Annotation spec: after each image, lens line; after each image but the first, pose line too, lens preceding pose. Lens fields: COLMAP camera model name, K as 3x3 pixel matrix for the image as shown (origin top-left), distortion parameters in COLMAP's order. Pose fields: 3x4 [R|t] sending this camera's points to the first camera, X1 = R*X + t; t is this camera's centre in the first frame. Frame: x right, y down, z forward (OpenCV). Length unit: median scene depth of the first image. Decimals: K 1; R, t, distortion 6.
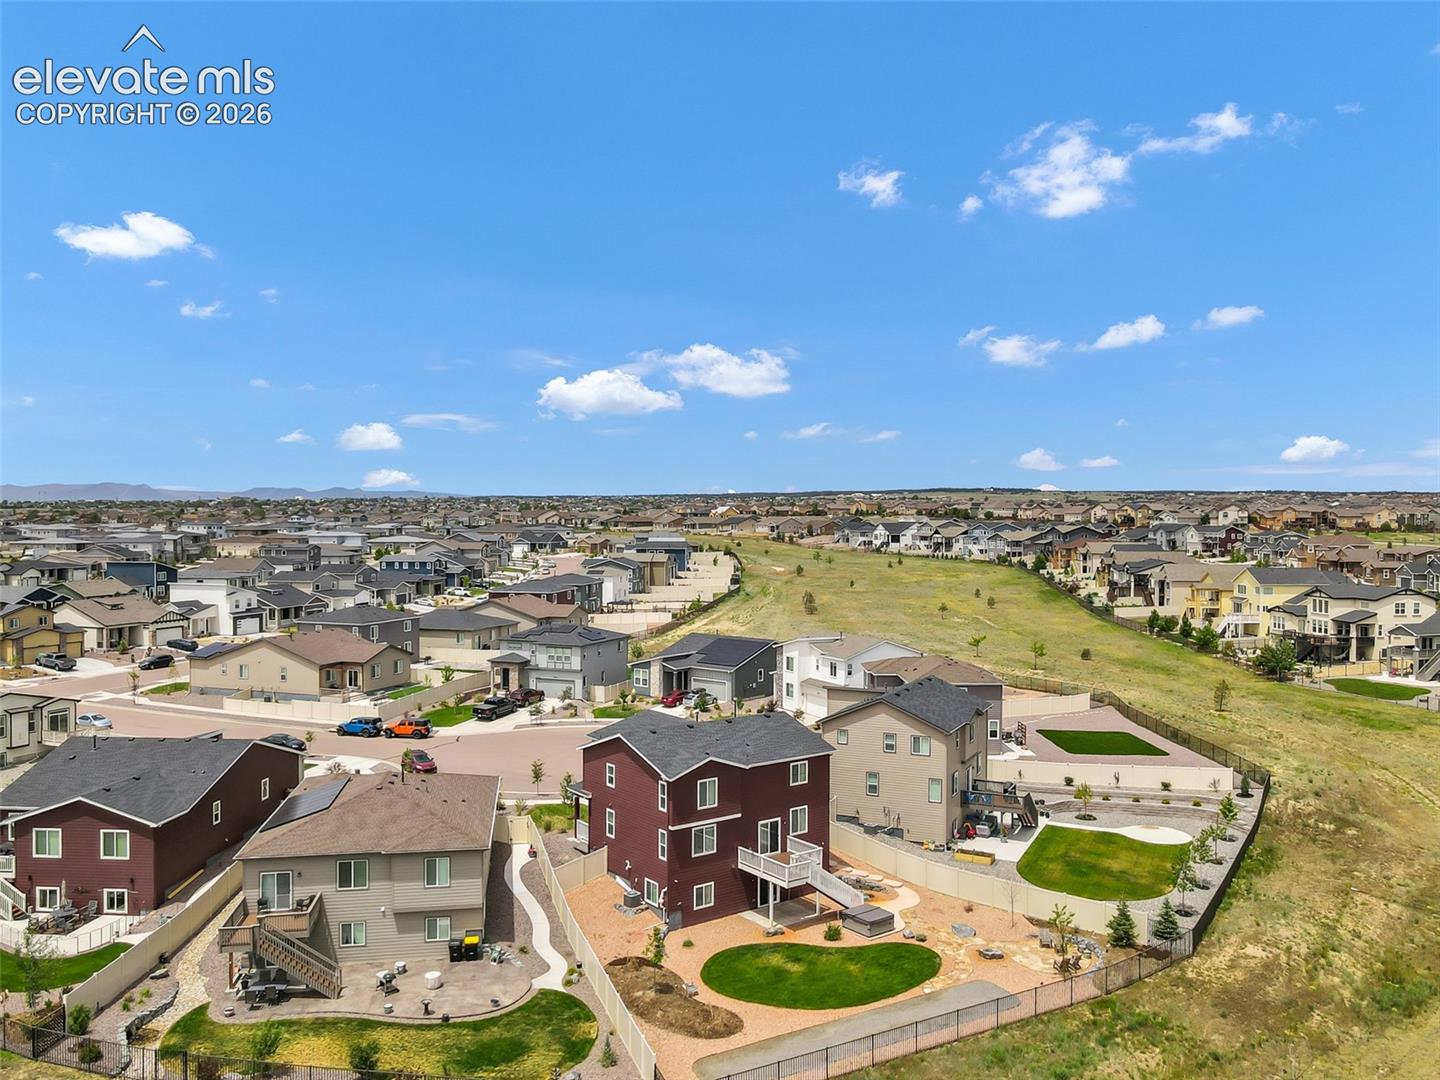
lens RADIAL K [[1128.4, 0, 720.5], [0, 1128.4, 587.2], [0, 0, 1]] dist [0.006085, 0.005758]
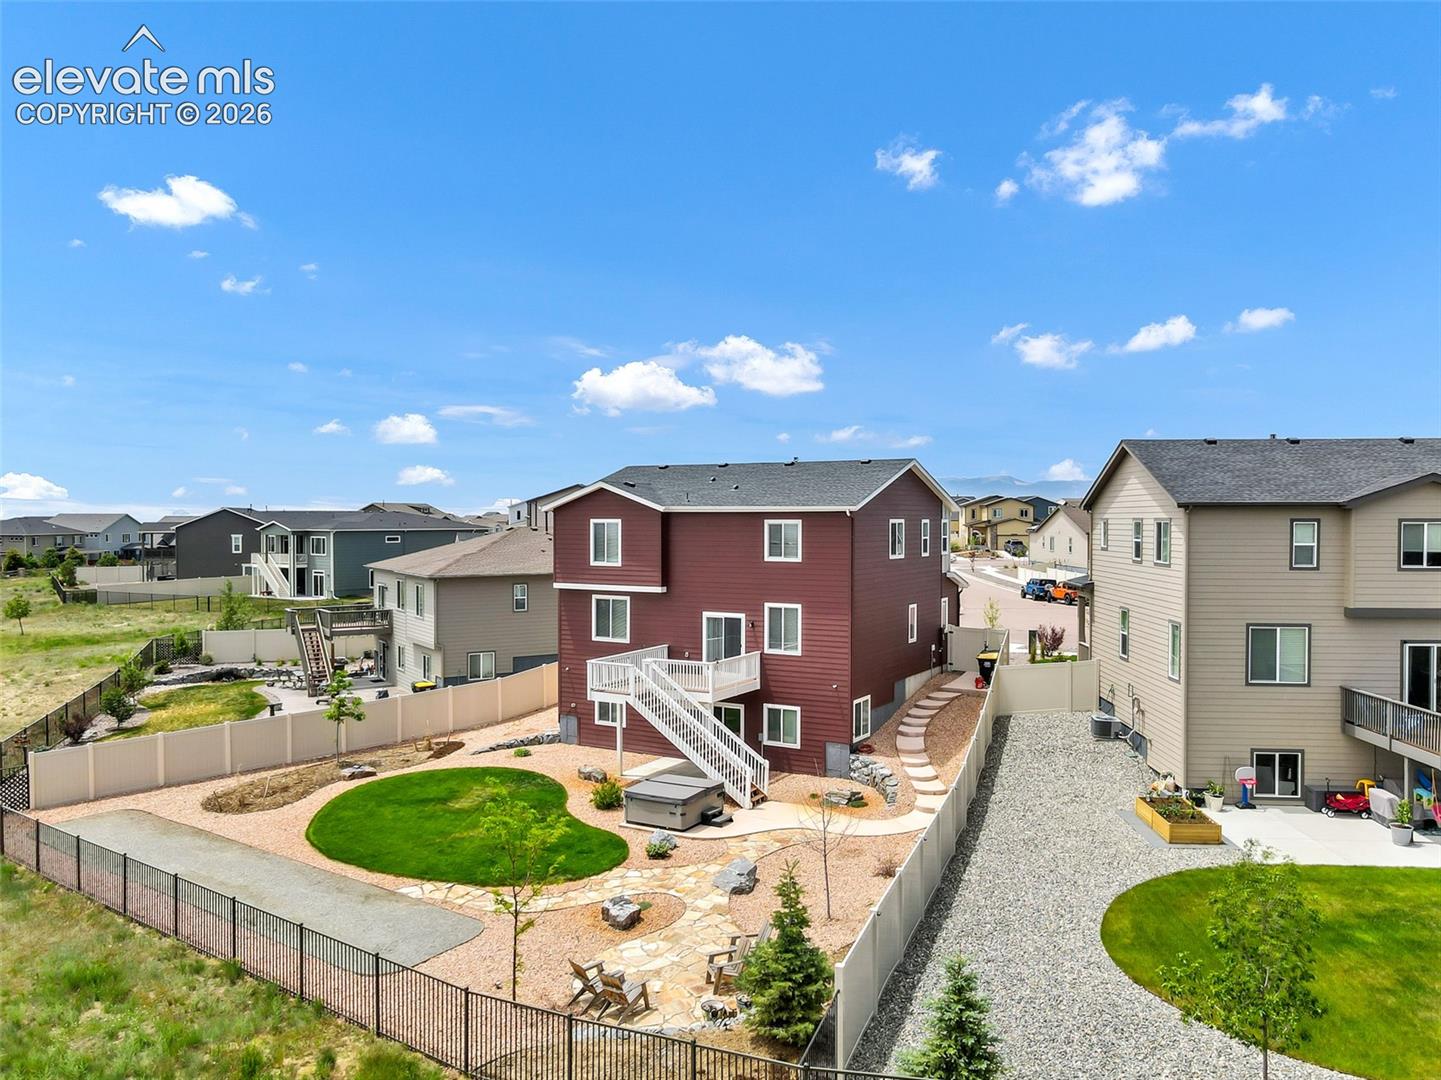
lens RADIAL K [[1068.2, 0, 727.6], [0, 1068.2, 533.1], [0, 0, 1]] dist [0.006679, 0.005820]
pose [[0.399244, 0.020114, -0.916624, 0.363783], [-0.057217, 0.998357, -0.003014, 0.111564], [0.915058, 0.053650, 0.399739, 0.523081]]
